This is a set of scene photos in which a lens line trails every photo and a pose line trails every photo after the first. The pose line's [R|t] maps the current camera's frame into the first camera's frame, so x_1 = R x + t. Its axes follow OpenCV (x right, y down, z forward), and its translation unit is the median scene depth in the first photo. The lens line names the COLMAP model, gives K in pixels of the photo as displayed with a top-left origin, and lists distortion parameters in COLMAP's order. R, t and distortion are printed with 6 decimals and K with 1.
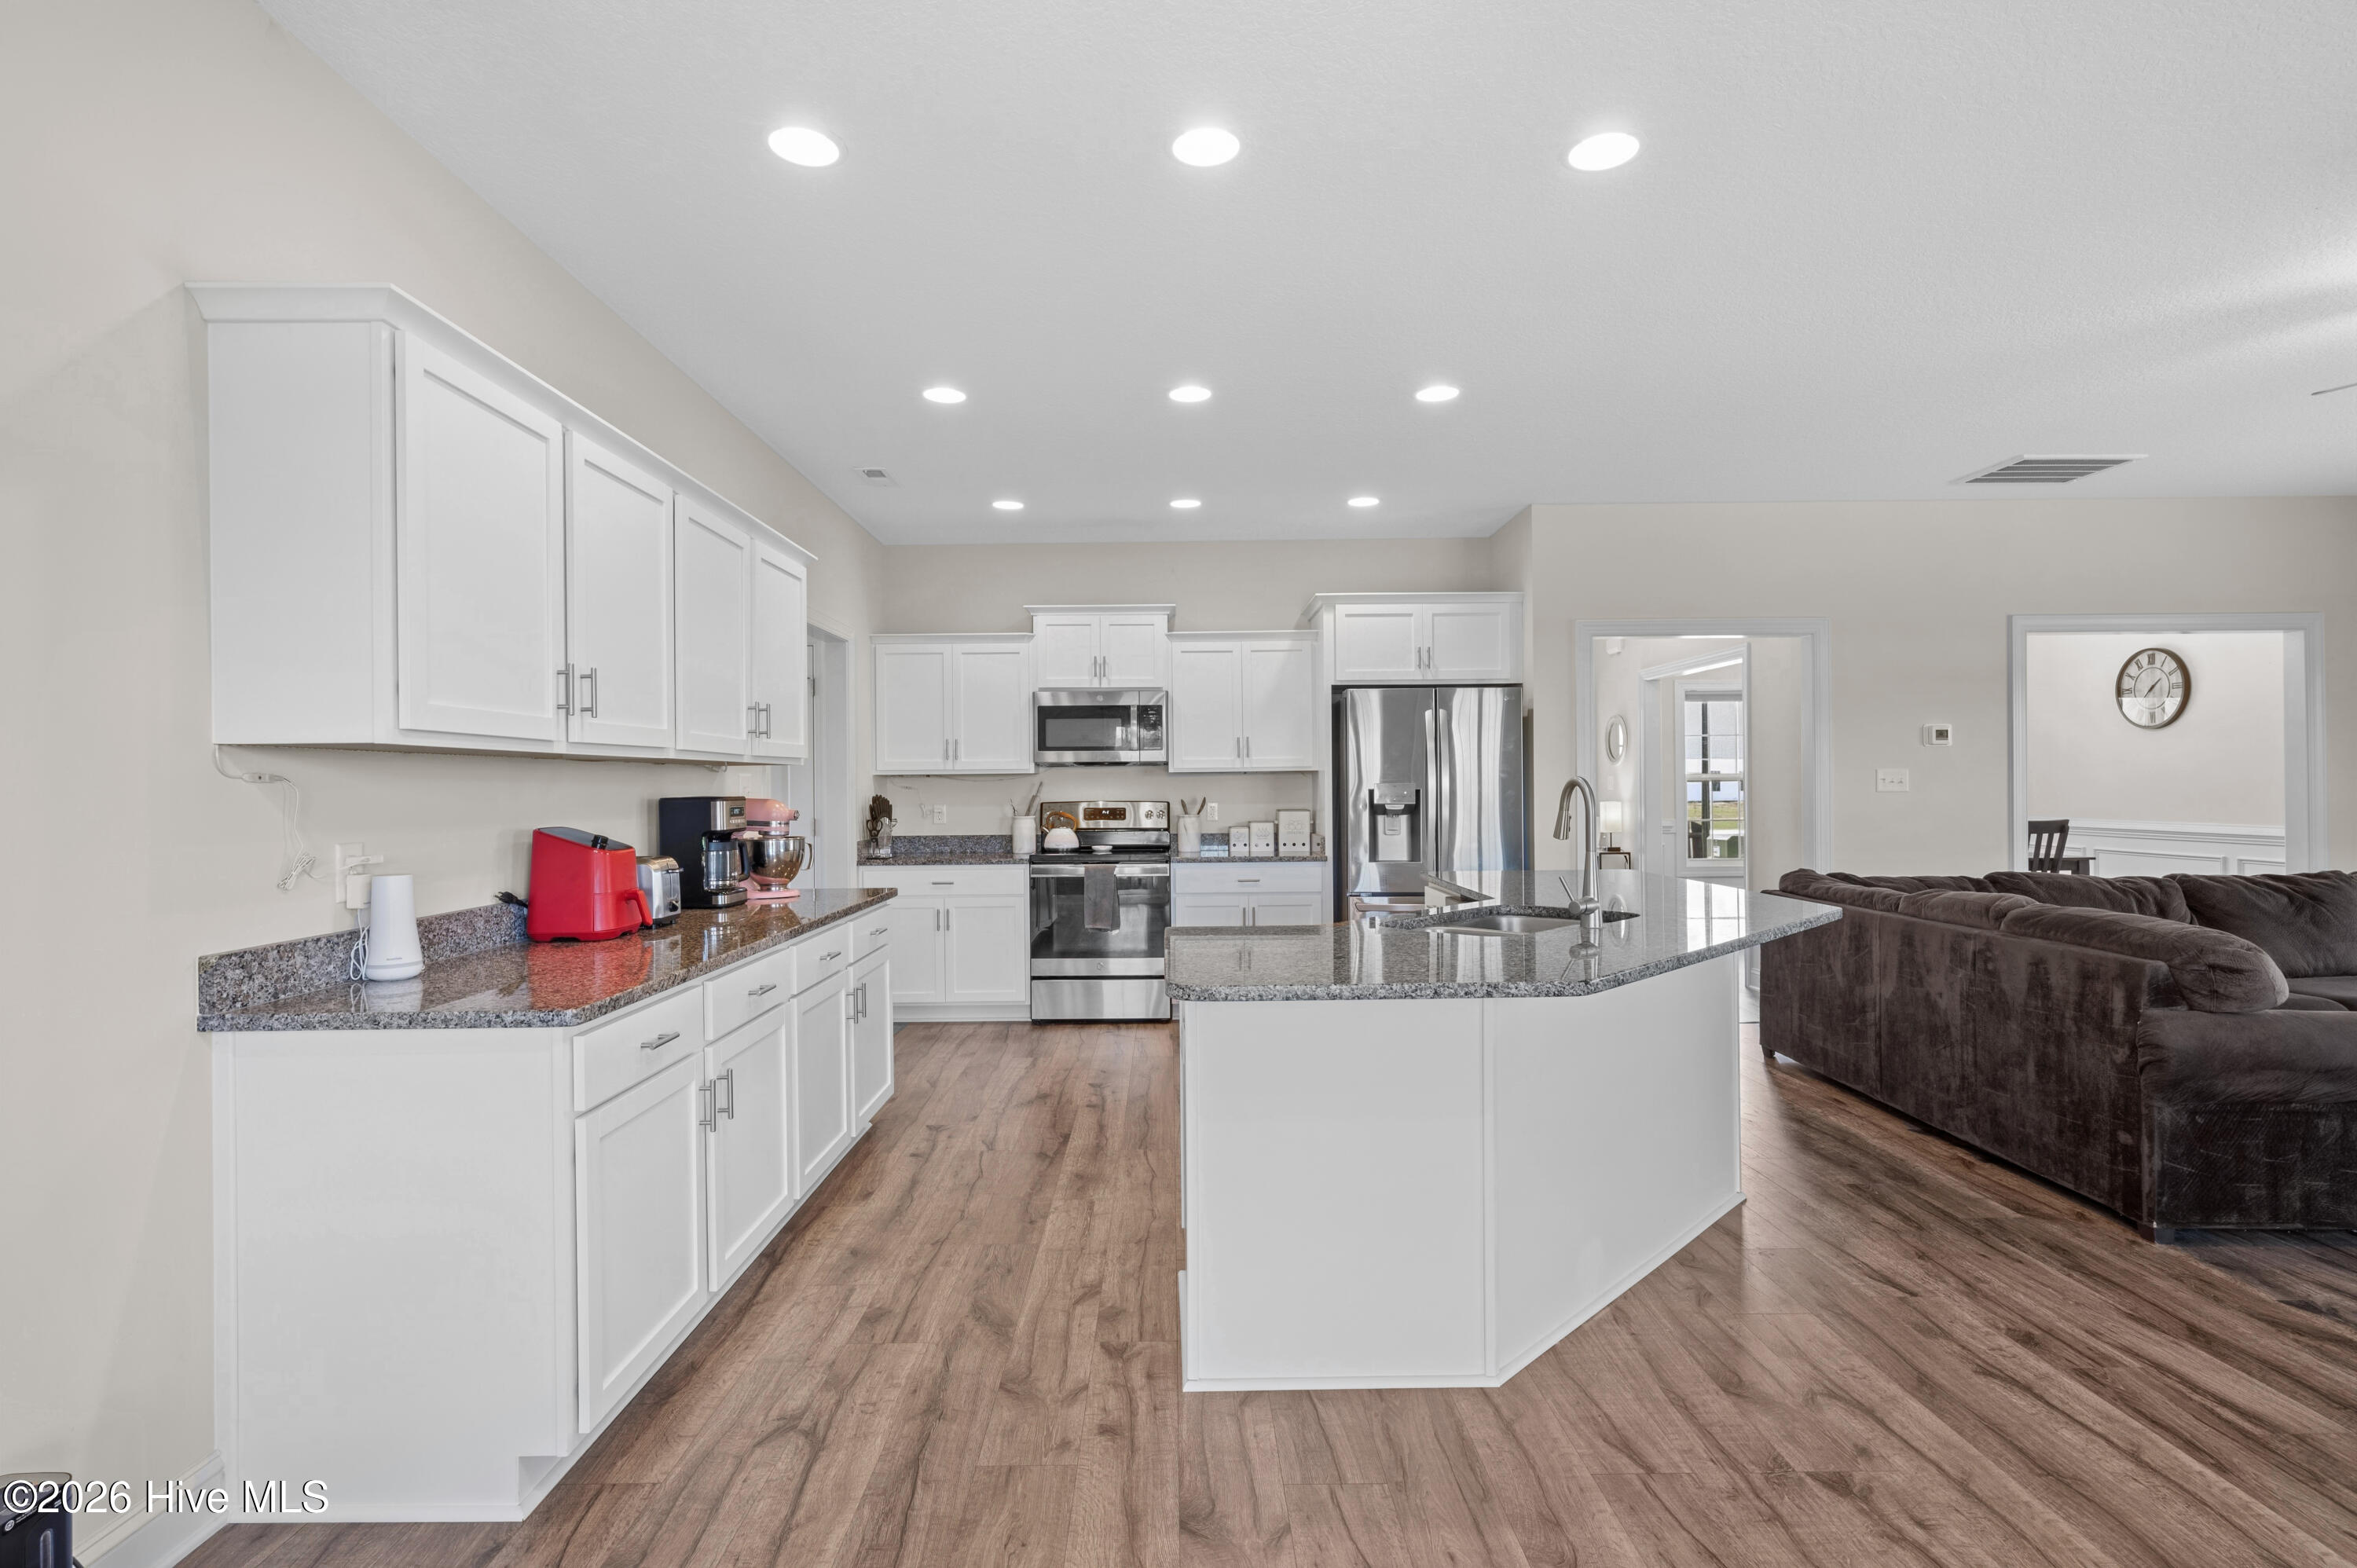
lens RADIAL K [[1132.8, 0, 1178.5], [0, 1132.8, 784.0], [0, 0, 1]] dist [0.002923, 0.000519]
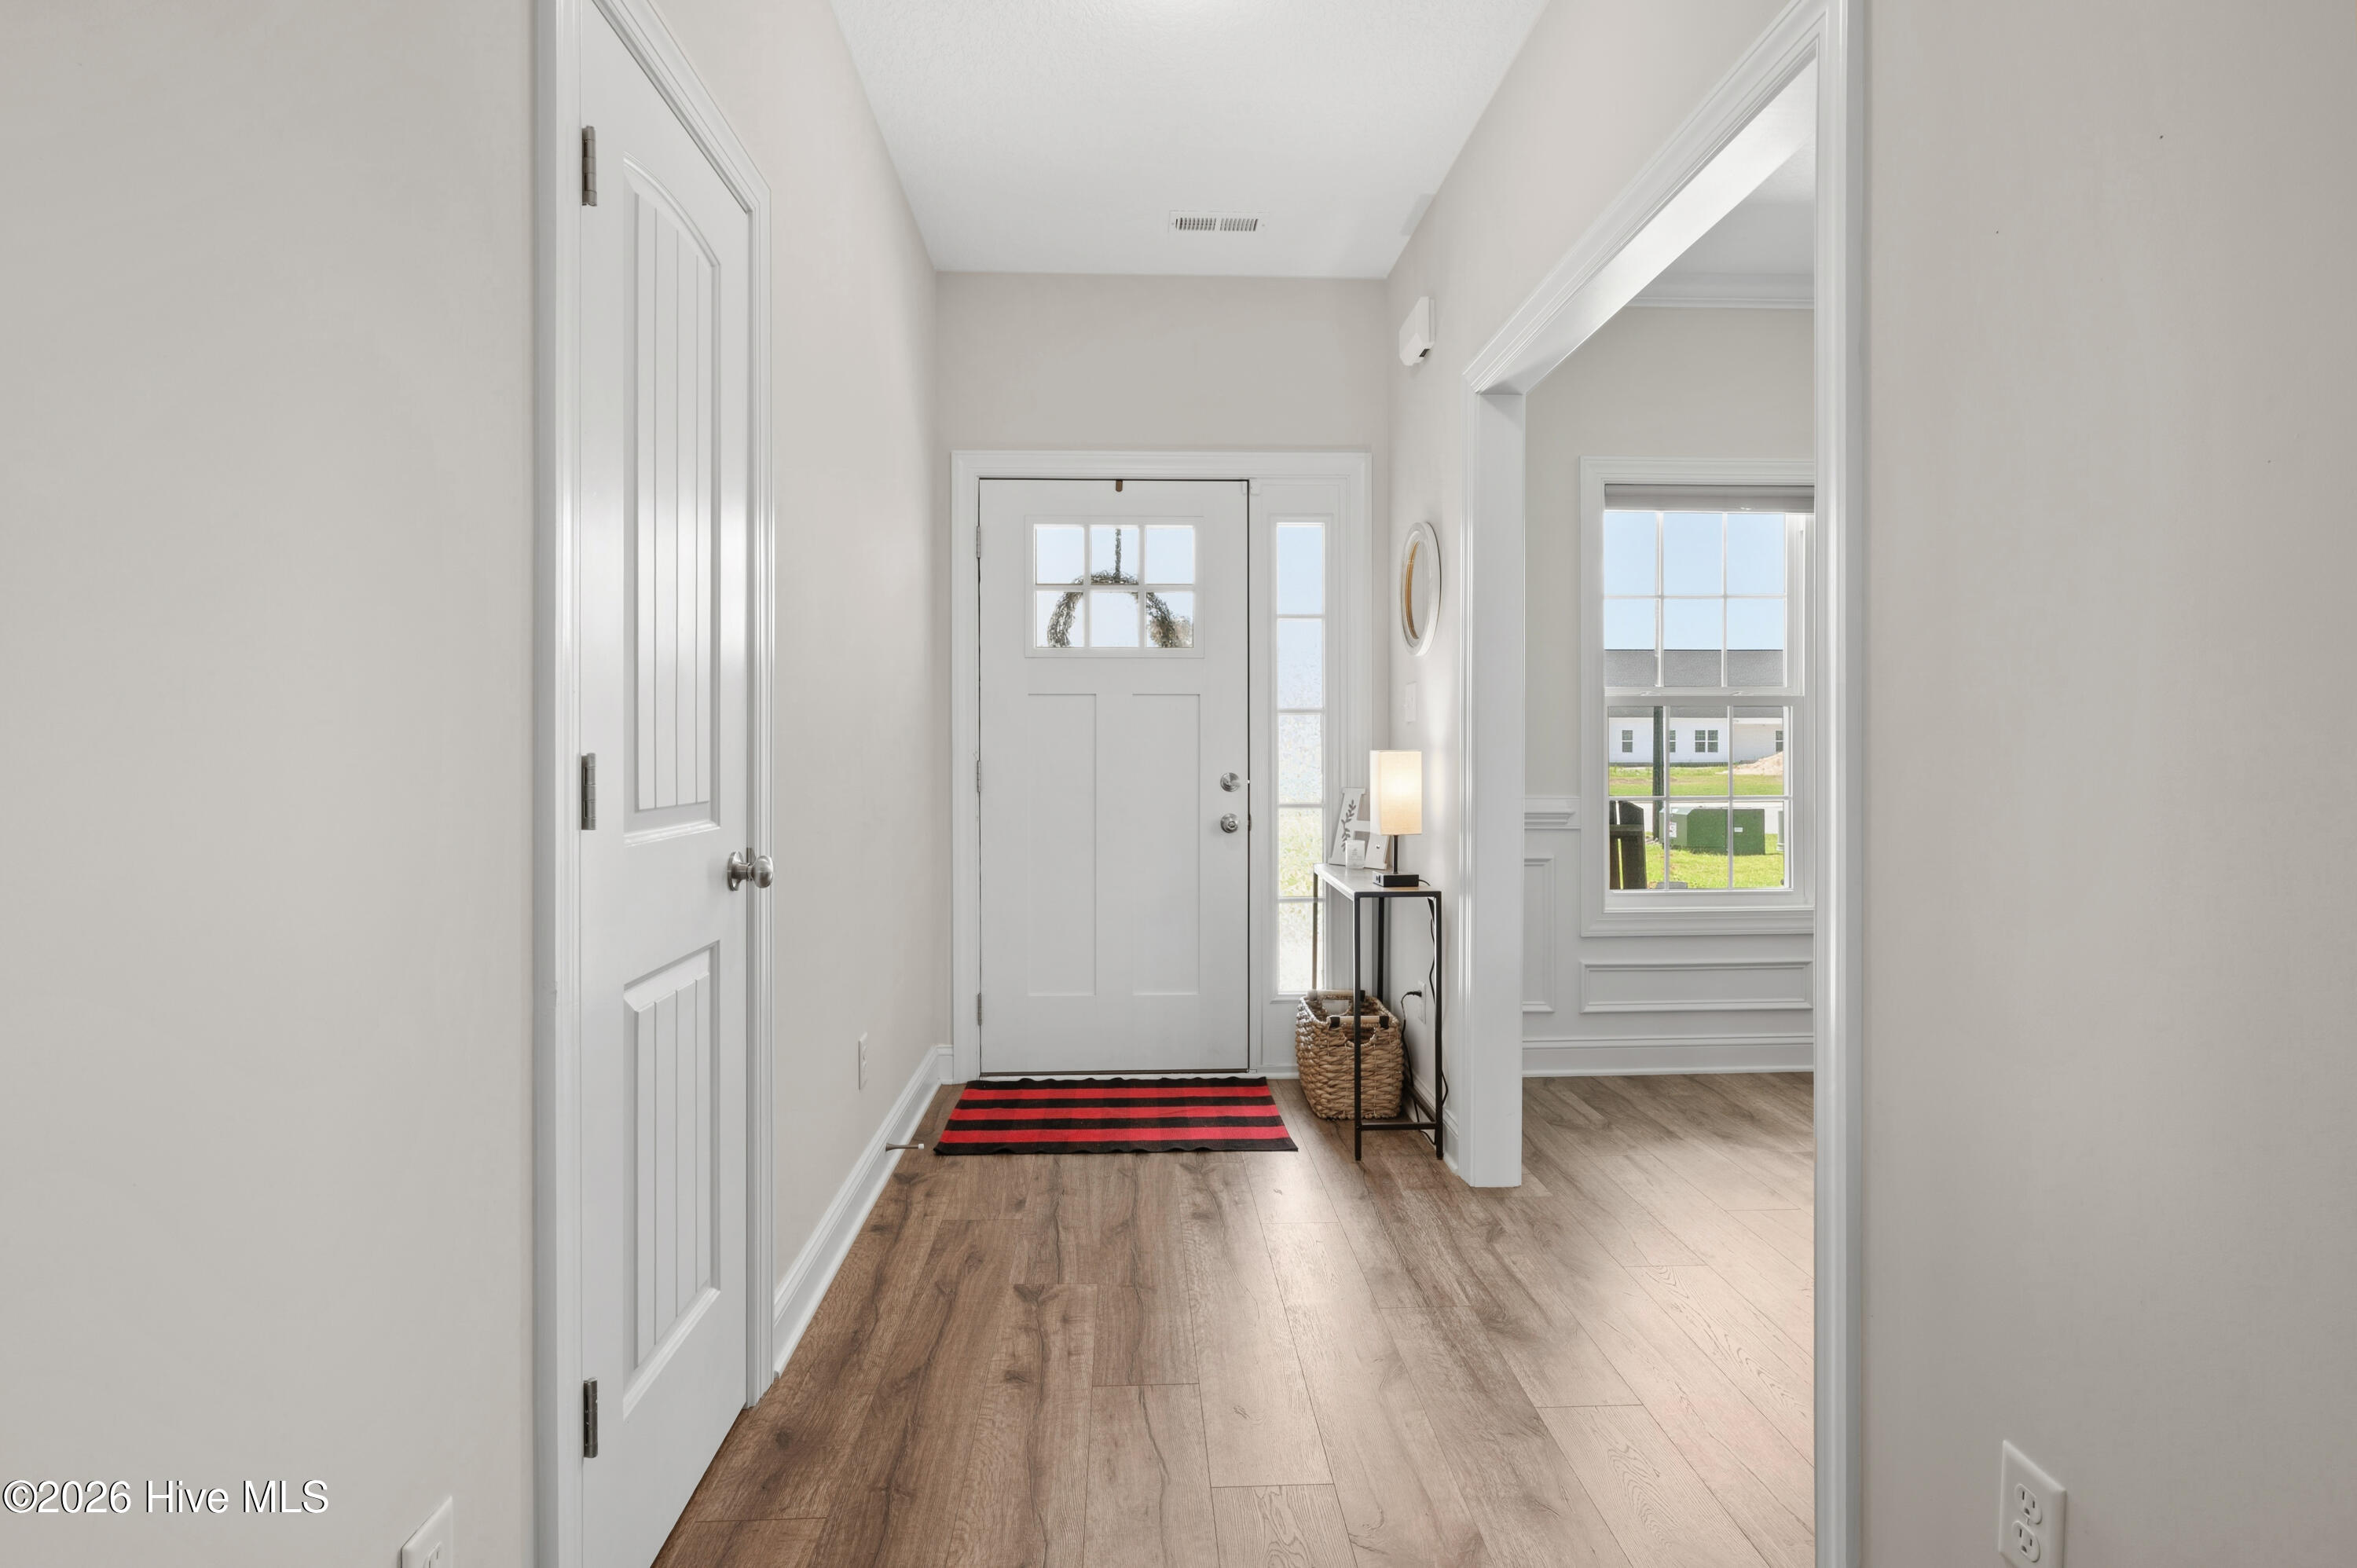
lens RADIAL K [[1159.4, 0, 1183.1], [0, 1159.4, 748.3], [0, 0, 1]] dist [-0.000361, 0.000803]
pose [[0.998996, 0.007029, 0.044245, 0.337061], [-0.007130, 0.999972, 0.002139, 0.016874], [-0.044229, -0.002453, 0.999018, 0.717009]]
